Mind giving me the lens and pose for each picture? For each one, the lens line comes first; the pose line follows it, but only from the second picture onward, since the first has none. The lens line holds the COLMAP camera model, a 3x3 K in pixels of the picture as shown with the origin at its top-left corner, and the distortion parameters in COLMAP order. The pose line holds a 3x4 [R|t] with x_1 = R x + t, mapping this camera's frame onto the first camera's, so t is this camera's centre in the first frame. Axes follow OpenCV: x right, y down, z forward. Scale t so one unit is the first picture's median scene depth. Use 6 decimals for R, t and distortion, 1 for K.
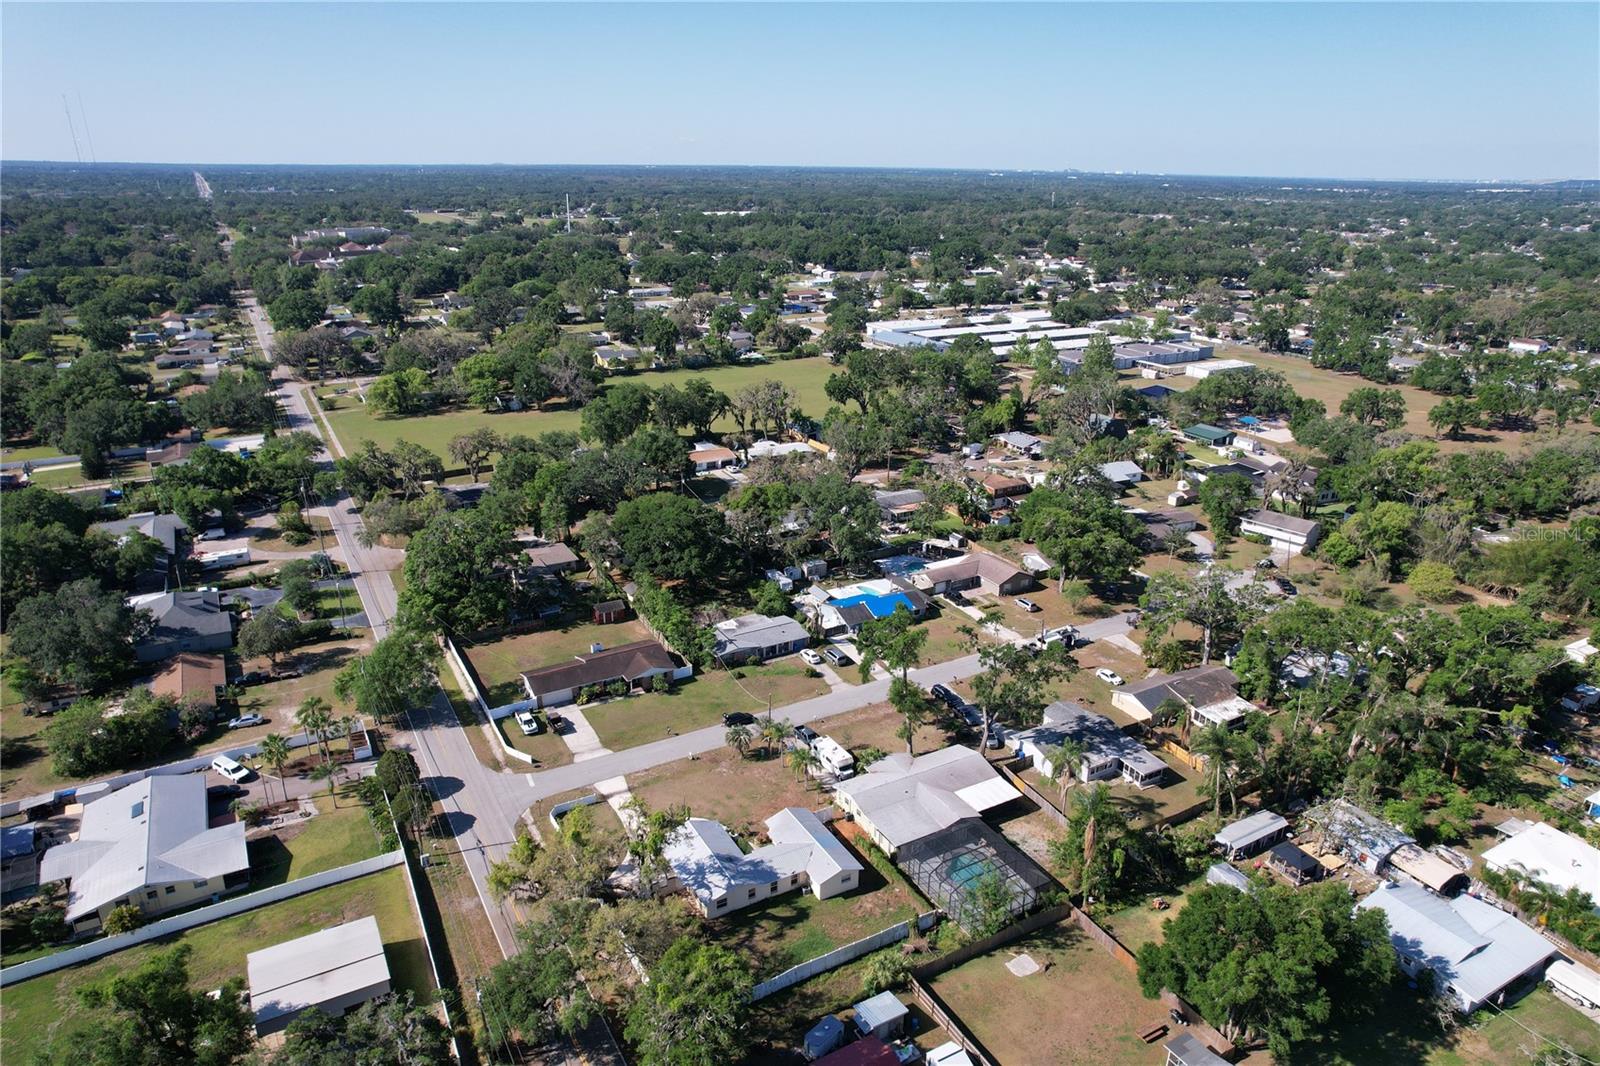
lens RADIAL K [[1016.8, 0, 803.5], [0, 1016.8, 545.9], [0, 0, 1]] dist [-0.065167, 0.046603]
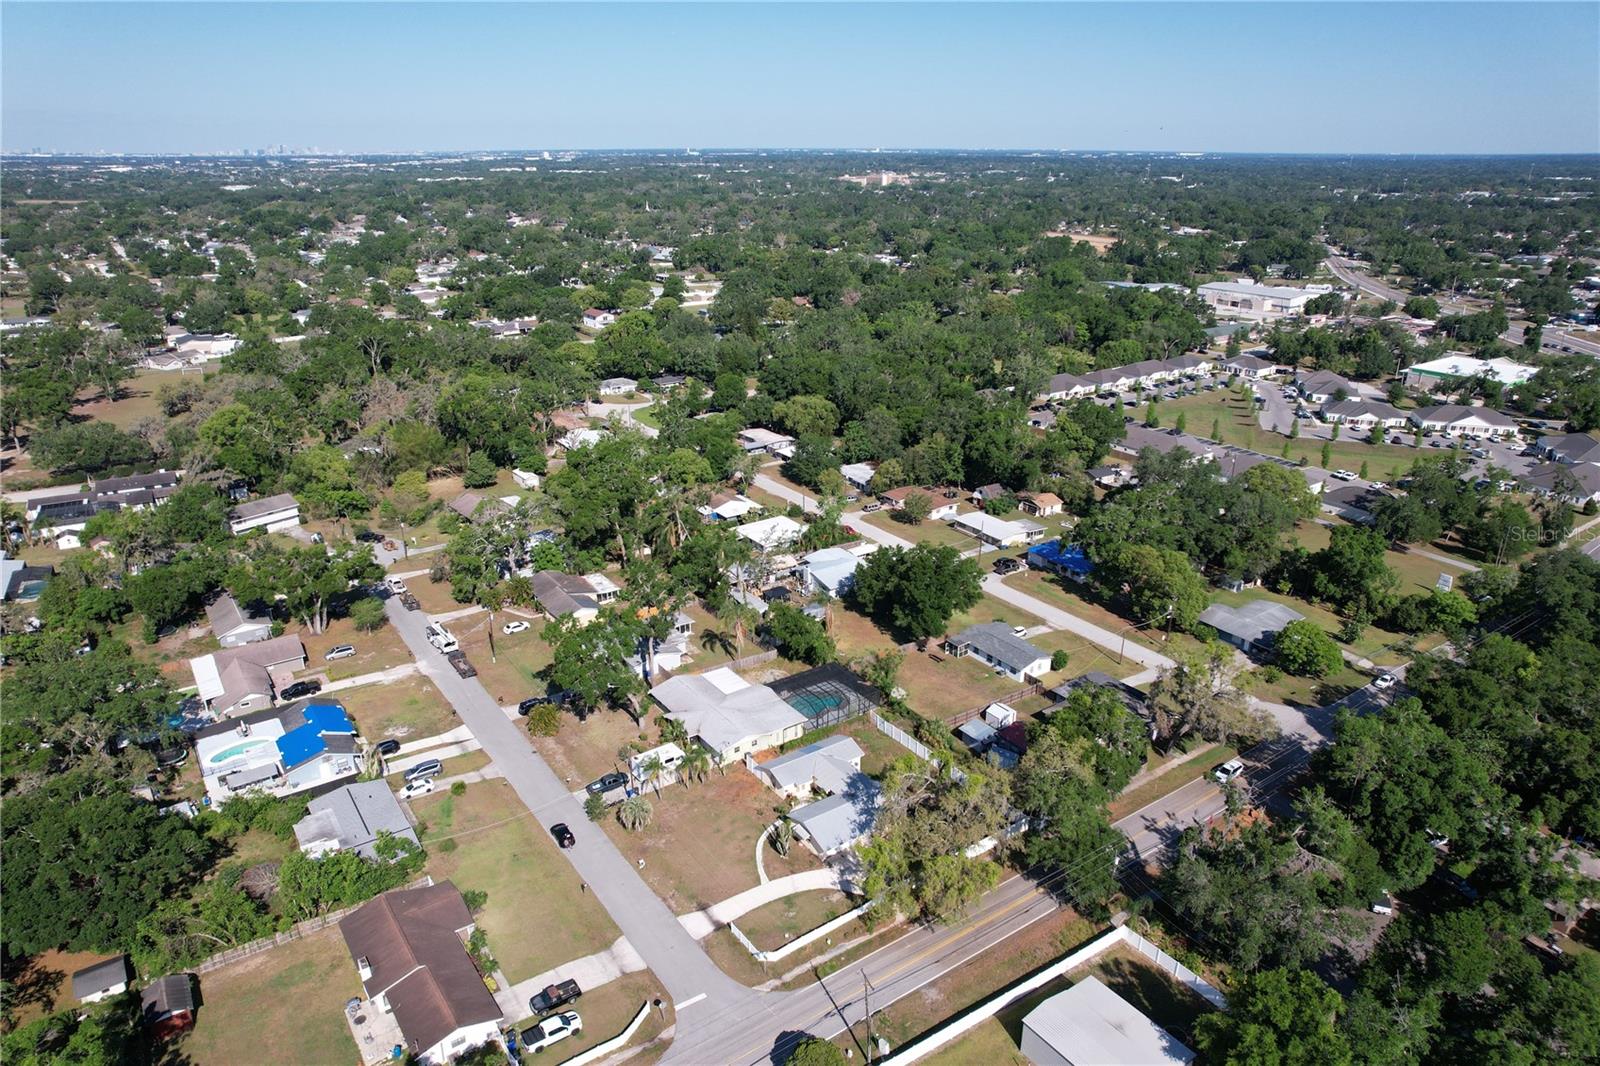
lens RADIAL K [[1016.8, 0, 803.5], [0, 1016.8, 545.9], [0, 0, 1]] dist [-0.065167, 0.046603]
pose [[-0.099707, -0.378948, 0.920031, -0.724940], [0.353062, 0.850999, 0.388777, -0.269859], [-0.930272, 0.363592, 0.048941, 0.669767]]
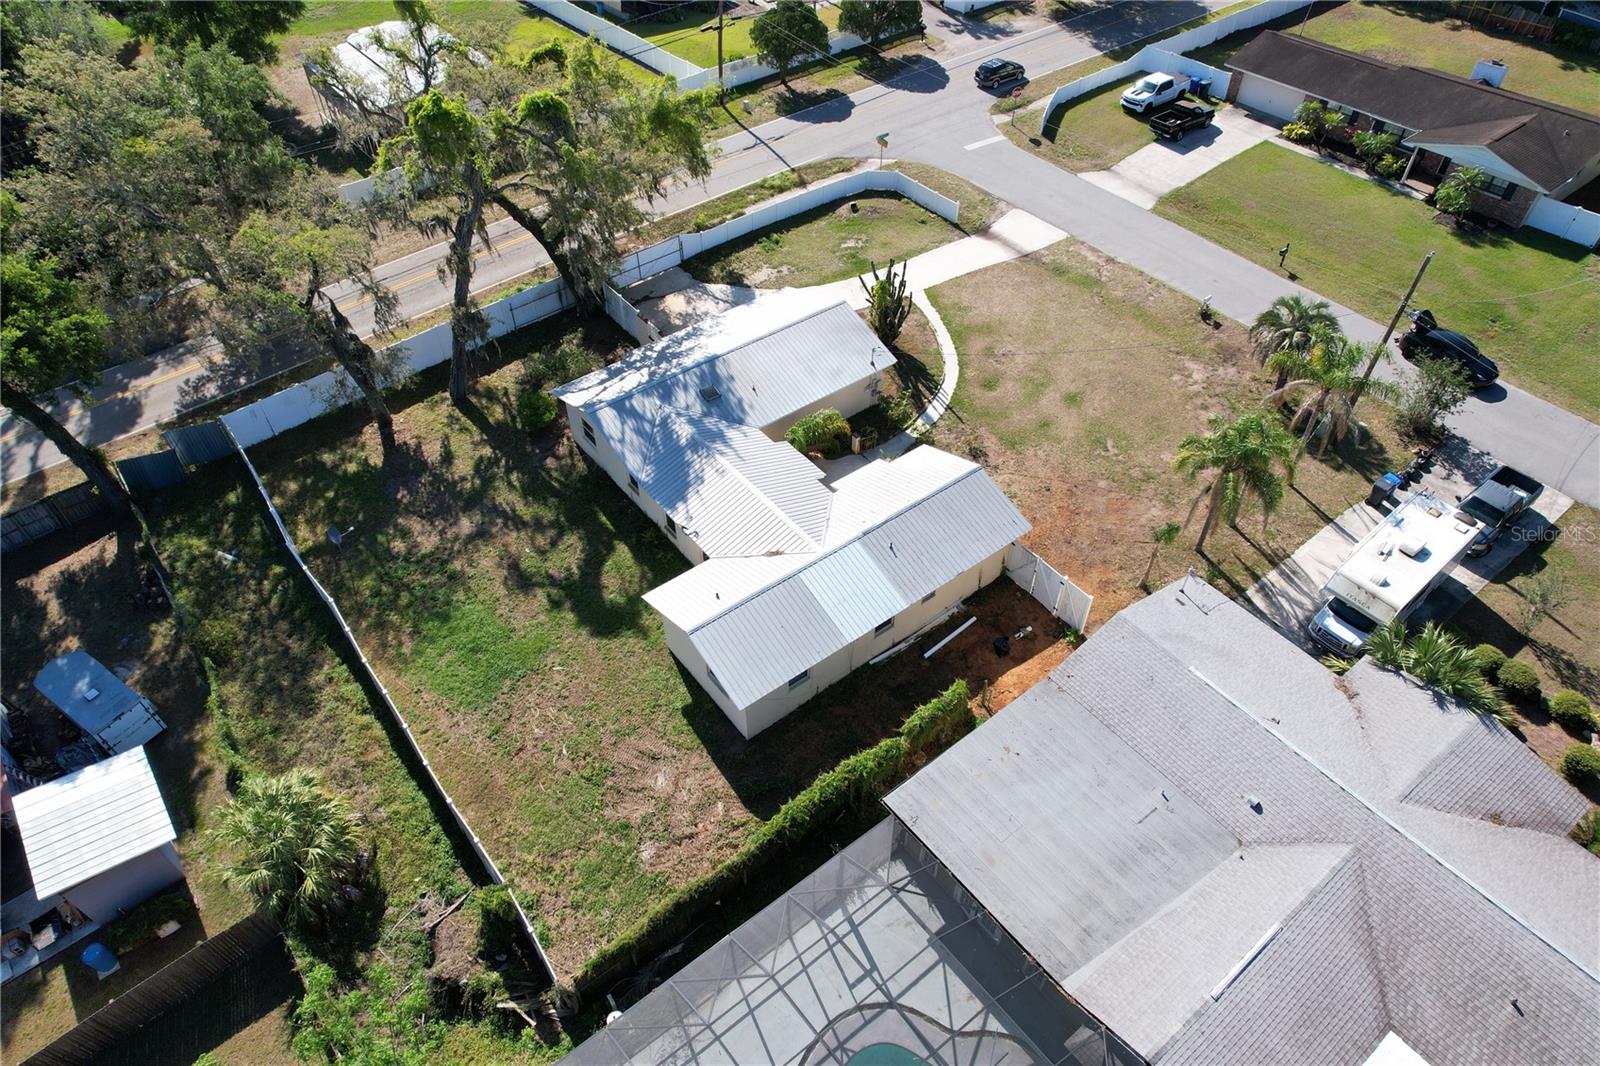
lens RADIAL K [[1016.8, 0, 803.5], [0, 1016.8, 545.9], [0, 0, 1]] dist [-0.065167, 0.046603]
pose [[0.148692, 0.701778, -0.696706, 0.166528], [-0.345256, 0.697044, 0.628433, 0.080885], [0.926655, 0.147099, 0.345937, 0.681877]]
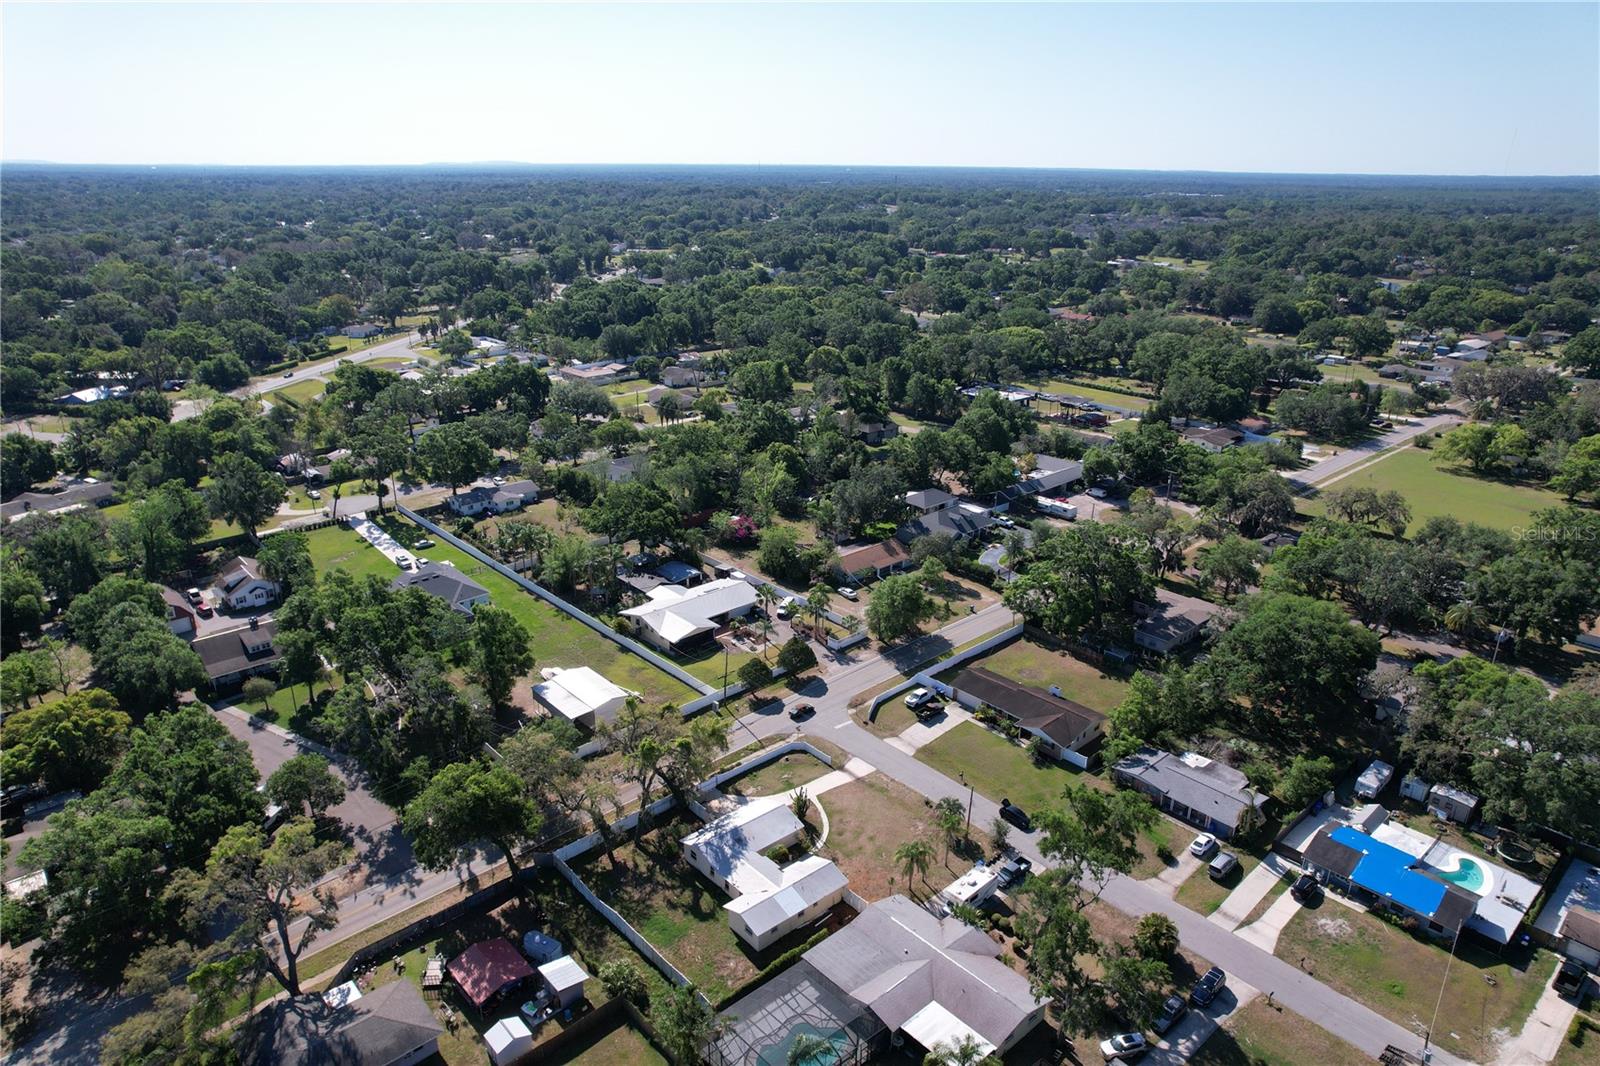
lens RADIAL K [[1027.7, 0, 803.8], [0, 1027.7, 541.4], [0, 0, 1]] dist [-0.075909, 0.069331]
pose [[0.214523, 0.335265, -0.917375, 0.591086], [-0.355492, 0.901622, 0.246378, -0.181104], [0.909728, 0.273266, 0.312603, 0.487638]]
